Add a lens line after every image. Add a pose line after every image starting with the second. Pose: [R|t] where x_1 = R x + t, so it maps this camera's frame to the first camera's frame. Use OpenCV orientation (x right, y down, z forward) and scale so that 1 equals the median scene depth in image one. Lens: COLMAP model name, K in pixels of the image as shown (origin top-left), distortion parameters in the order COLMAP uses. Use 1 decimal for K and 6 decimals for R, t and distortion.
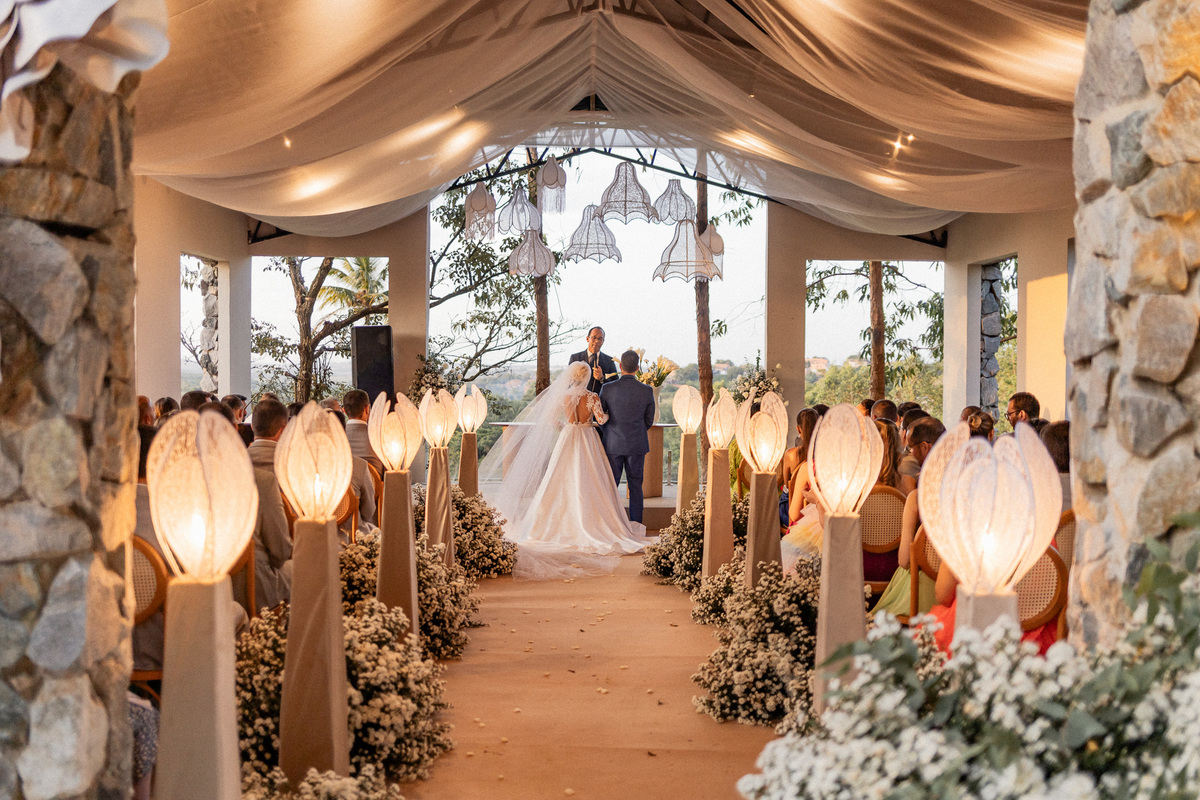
lens RADIAL K [[1151.4, 0, 600.0], [0, 1151.4, 400.0], [0, 0, 1]] dist [-0.032812, 0.002593]
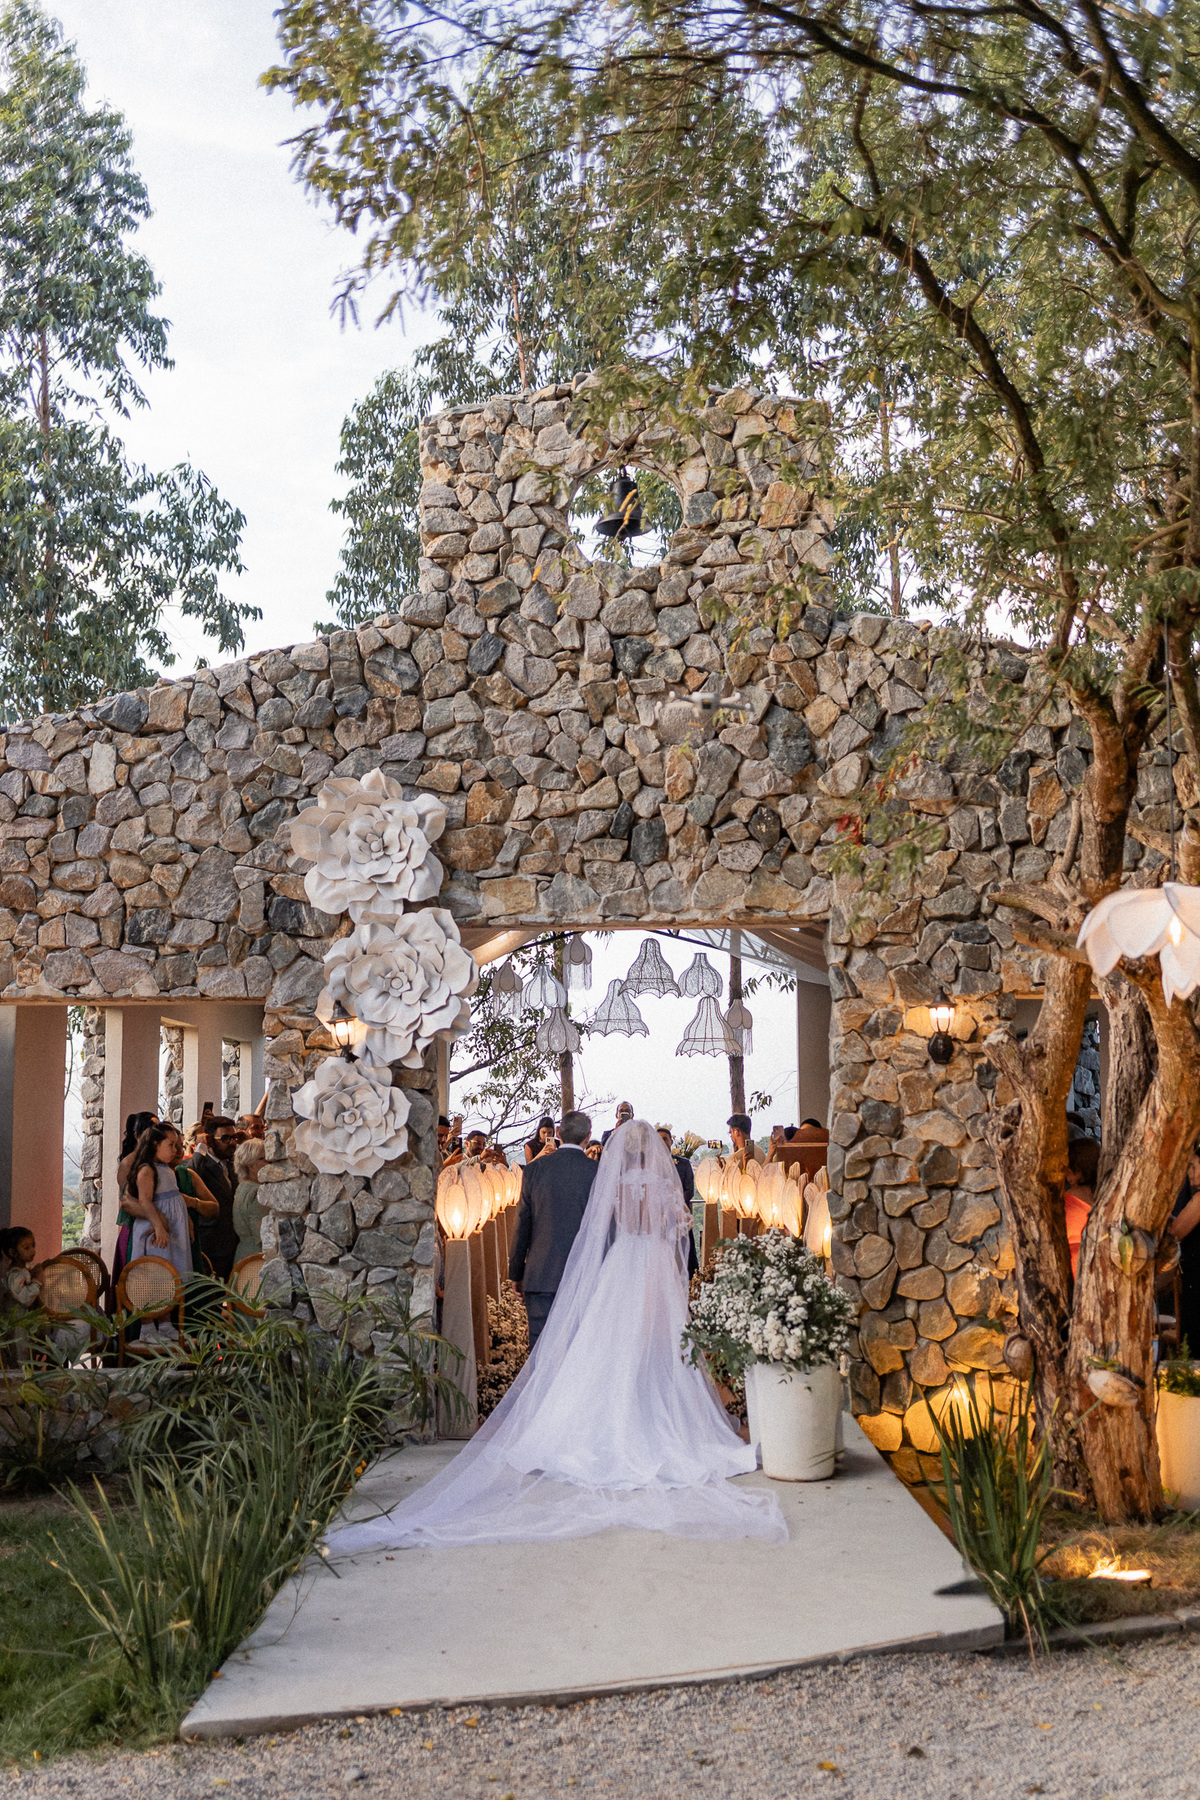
lens RADIAL K [[1952.0, 0, 600.7], [0, 1952.0, 981.7], [0, 0, 1]] dist [-0.024577, 0.034768]
pose [[0.999859, -0.013972, -0.009301, -0.005499], [0.012845, 0.993641, -0.111864, 0.018463], [0.010805, 0.111728, 0.993680, -0.625821]]
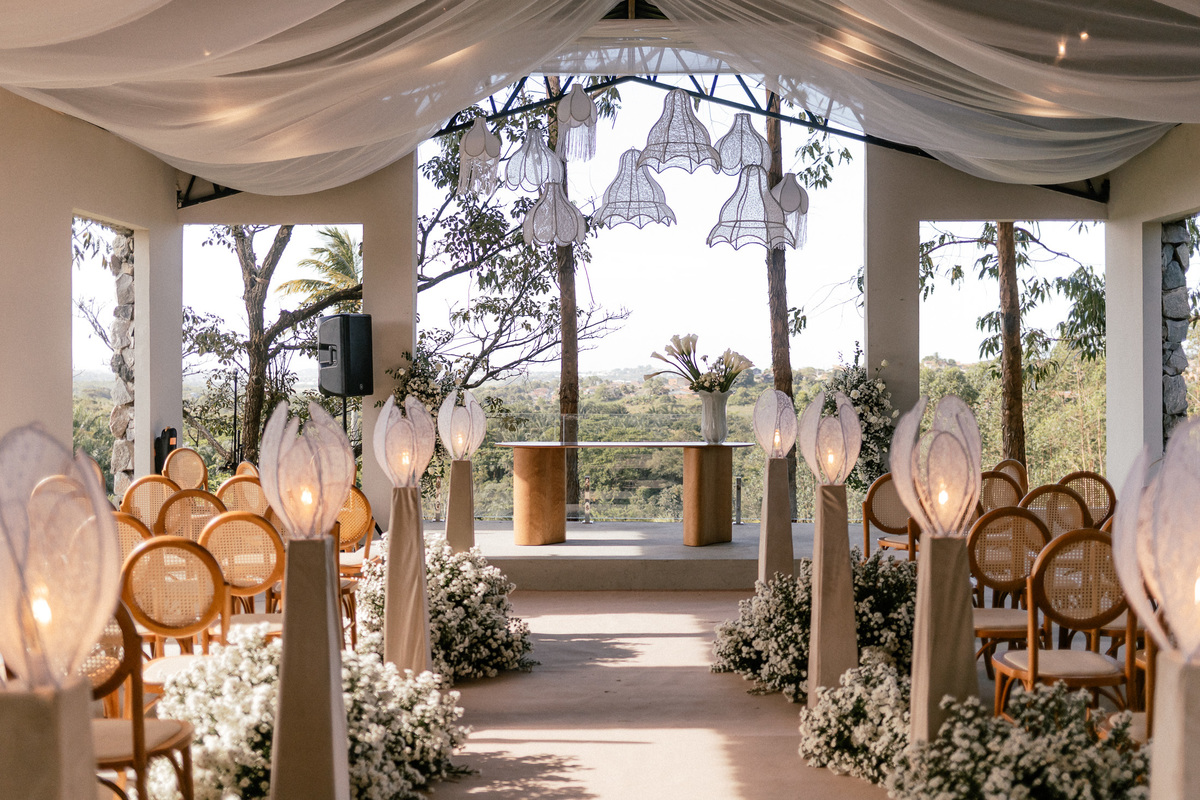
lens RADIAL K [[1301.3, 0, 603.3], [0, 1301.3, 361.2], [0, 0, 1]] dist [-0.024577, 0.034768]
pose [[0.999599, -0.009218, -0.026757, -0.003863], [0.008193, 0.999239, -0.038148, -0.000209], [0.027088, 0.037913, 0.998914, 0.151012]]
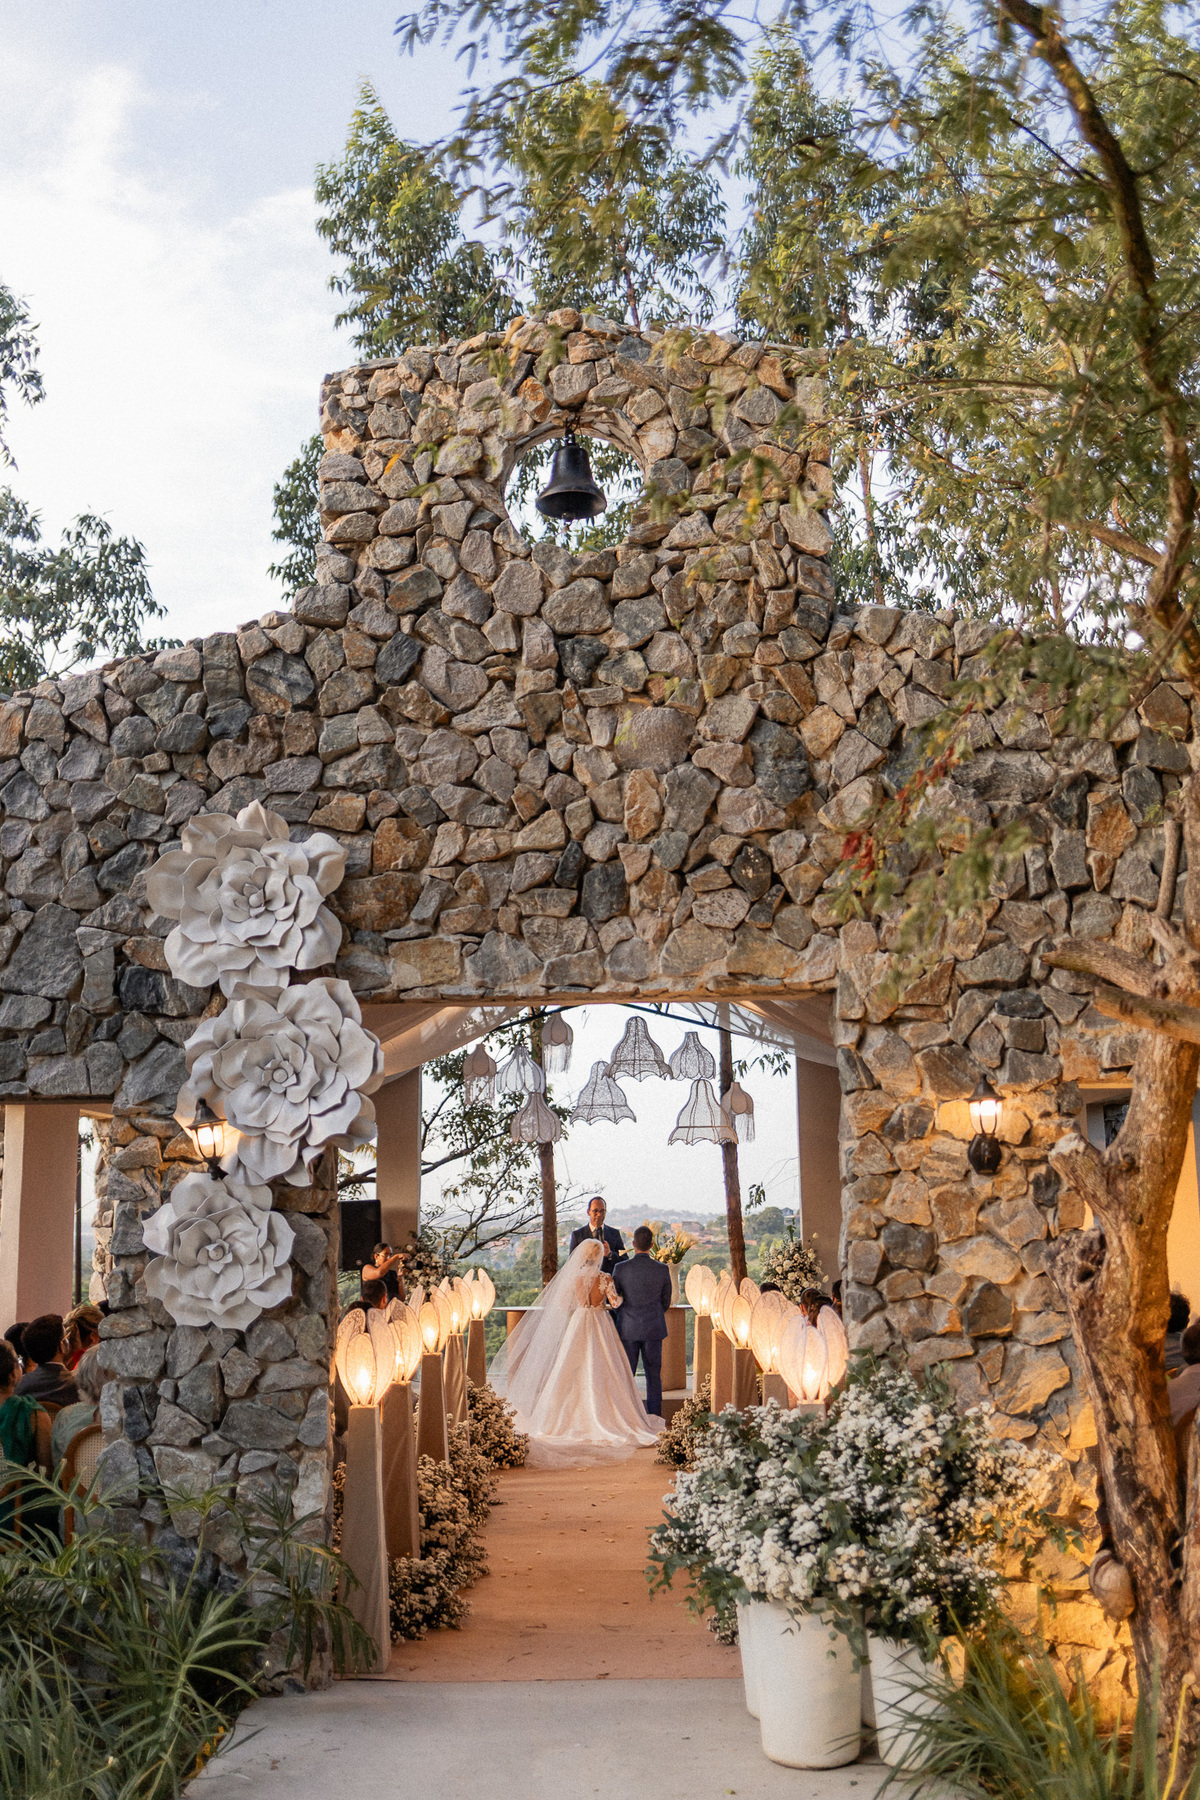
lens RADIAL K [[1802.5, 0, 600.0], [0, 1802.5, 900.0], [0, 0, 1]] dist [0.011769, 0.007405]
pose [[0.999616, -0.023640, -0.014467, 0.014790], [0.020303, 0.979923, -0.198341, -0.010398], [0.018866, 0.197971, 0.980026, -0.402442]]
